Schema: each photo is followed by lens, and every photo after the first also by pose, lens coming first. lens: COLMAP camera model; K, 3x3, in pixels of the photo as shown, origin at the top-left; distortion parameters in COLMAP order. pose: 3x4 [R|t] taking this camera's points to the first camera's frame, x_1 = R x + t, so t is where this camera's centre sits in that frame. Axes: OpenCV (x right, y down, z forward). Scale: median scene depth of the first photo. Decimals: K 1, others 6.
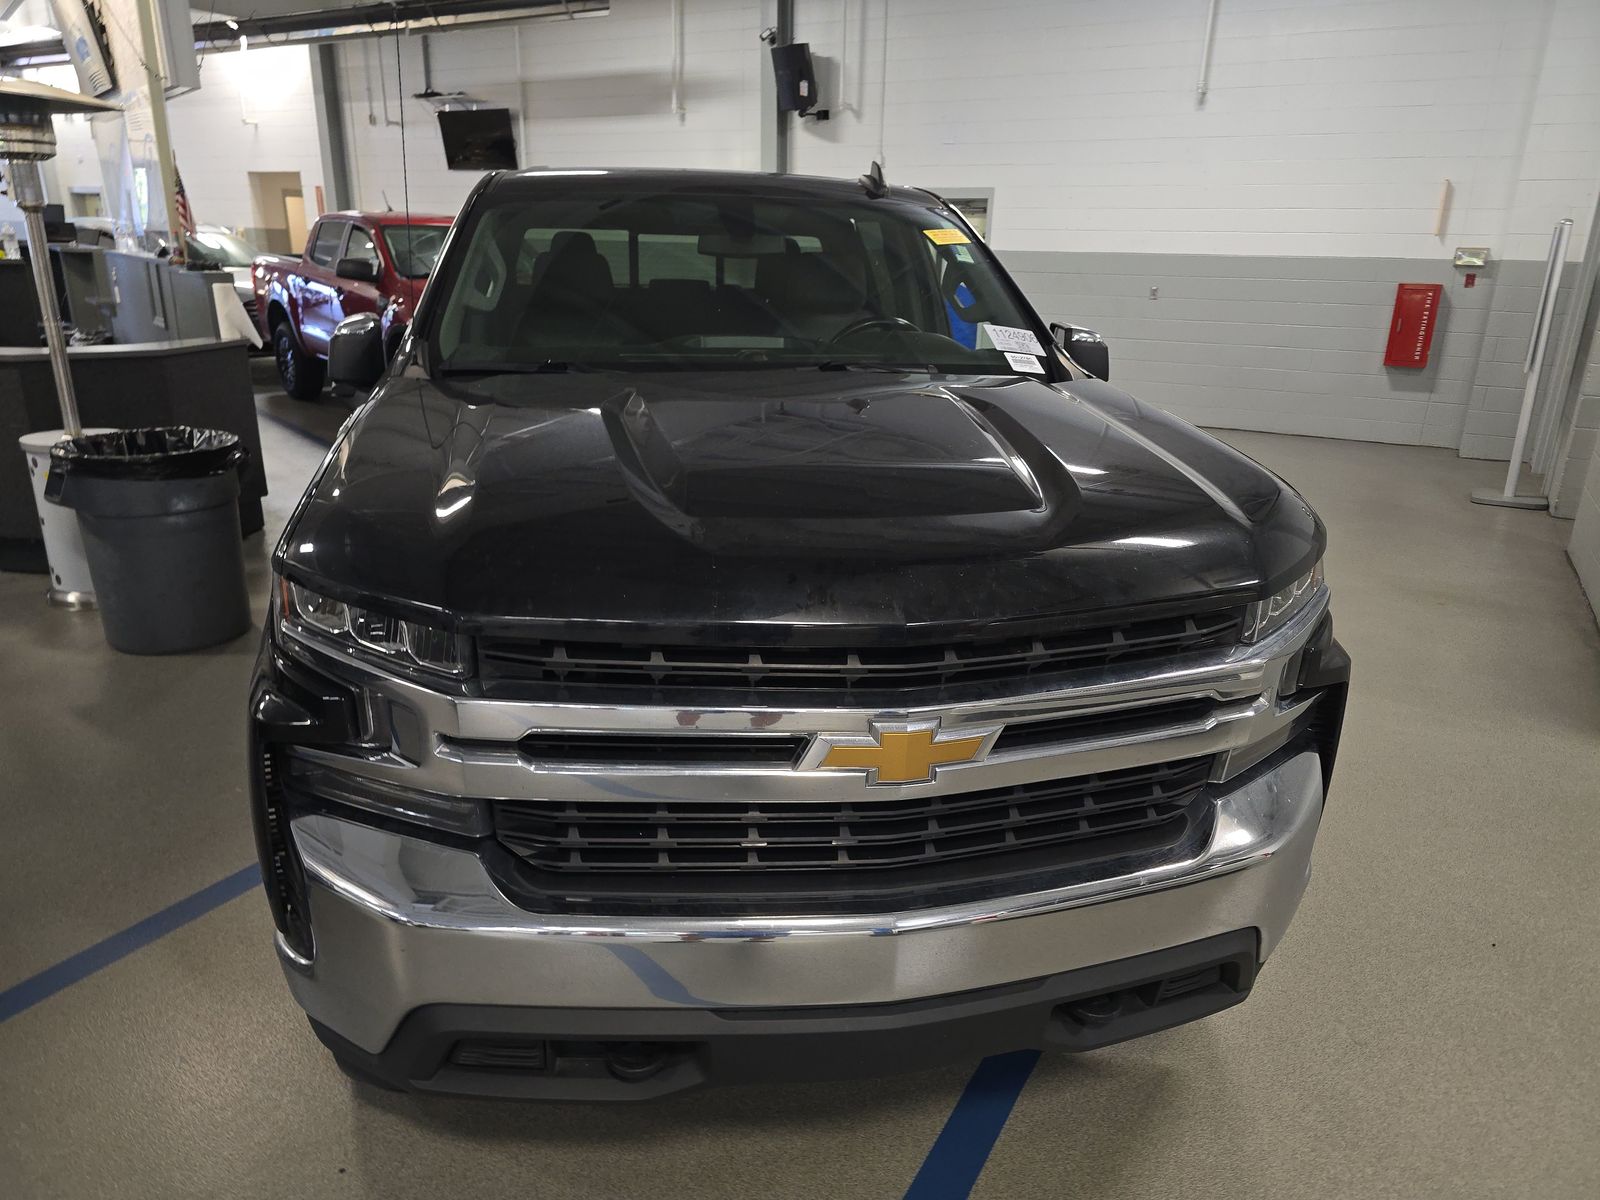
lens RADIAL K [[1067.8, 0, 800.0], [0, 1067.8, 600.0], [0, 0, 1]] dist [0.032074, -0.030690]
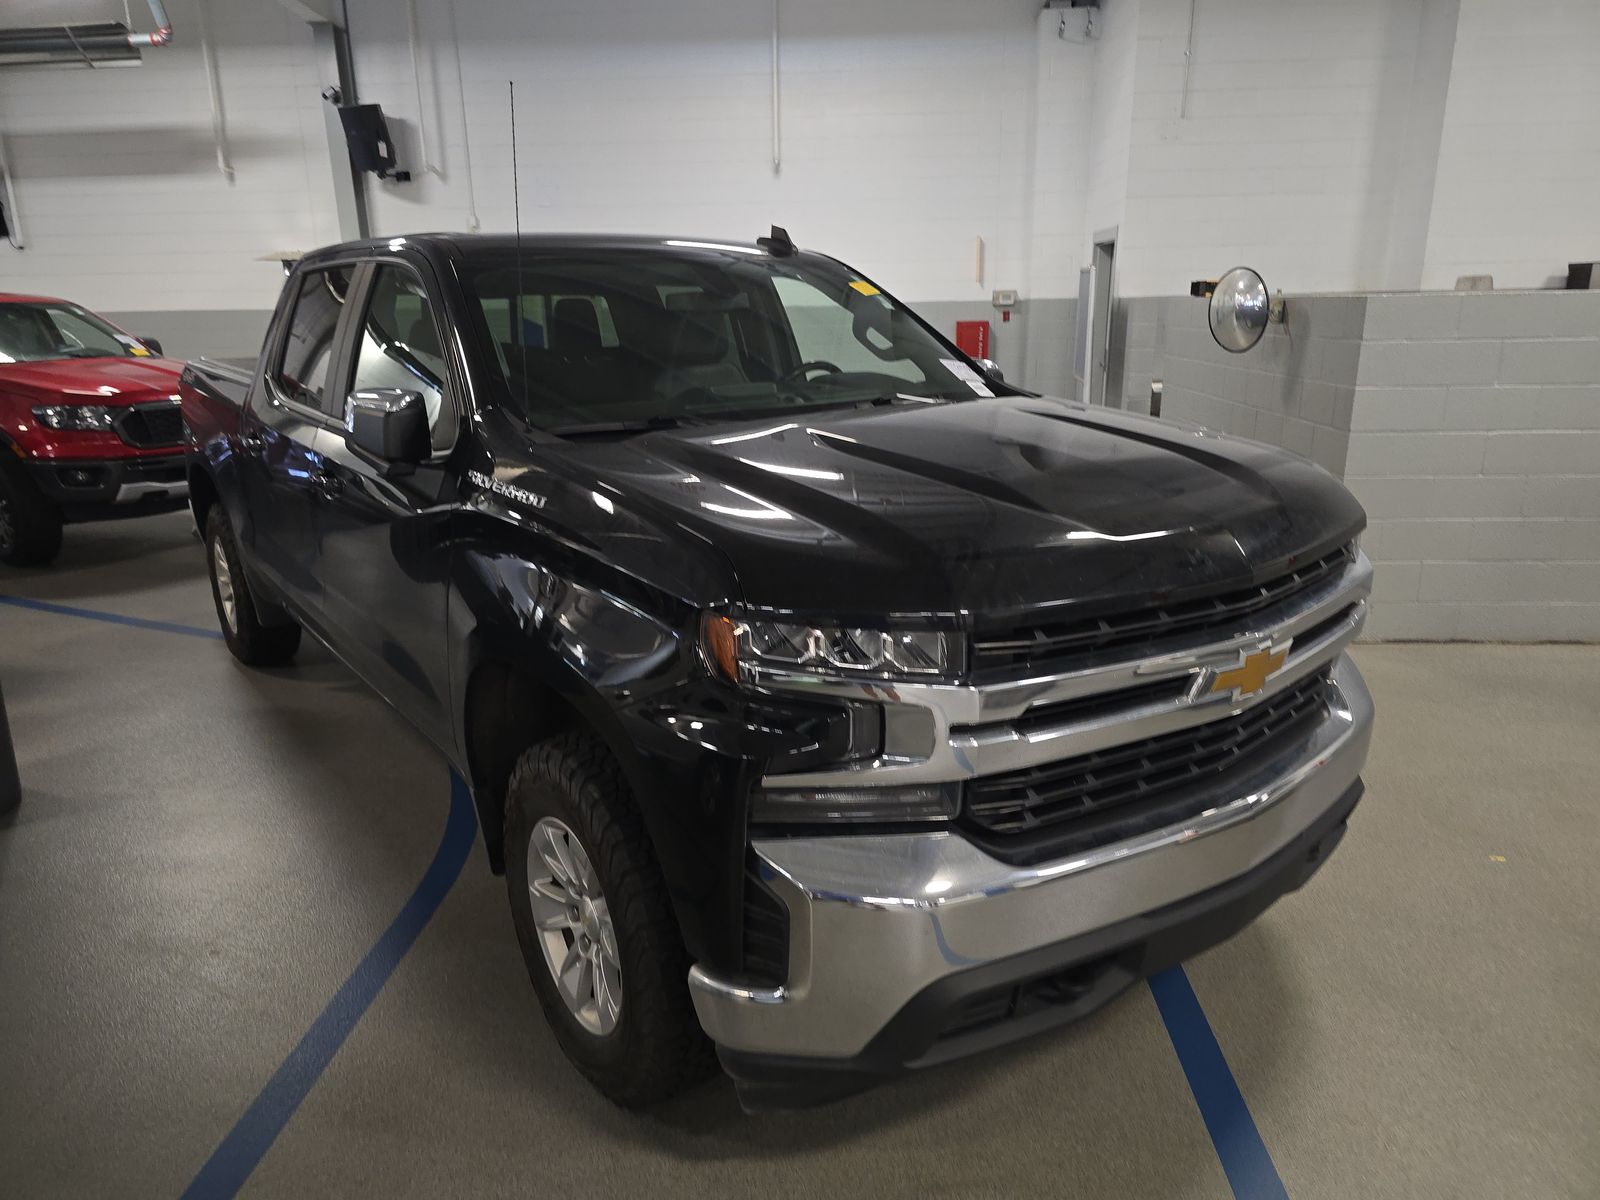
lens RADIAL K [[1061.7, 0, 808.4], [0, 1061.7, 596.4], [0, 0, 1]] dist [0.029033, -0.028461]
pose [[0.901131, -0.149624, 0.406910, -0.105710], [0.169757, 0.985392, -0.013604, -0.002407], [-0.398931, 0.081335, 0.913367, 0.002480]]
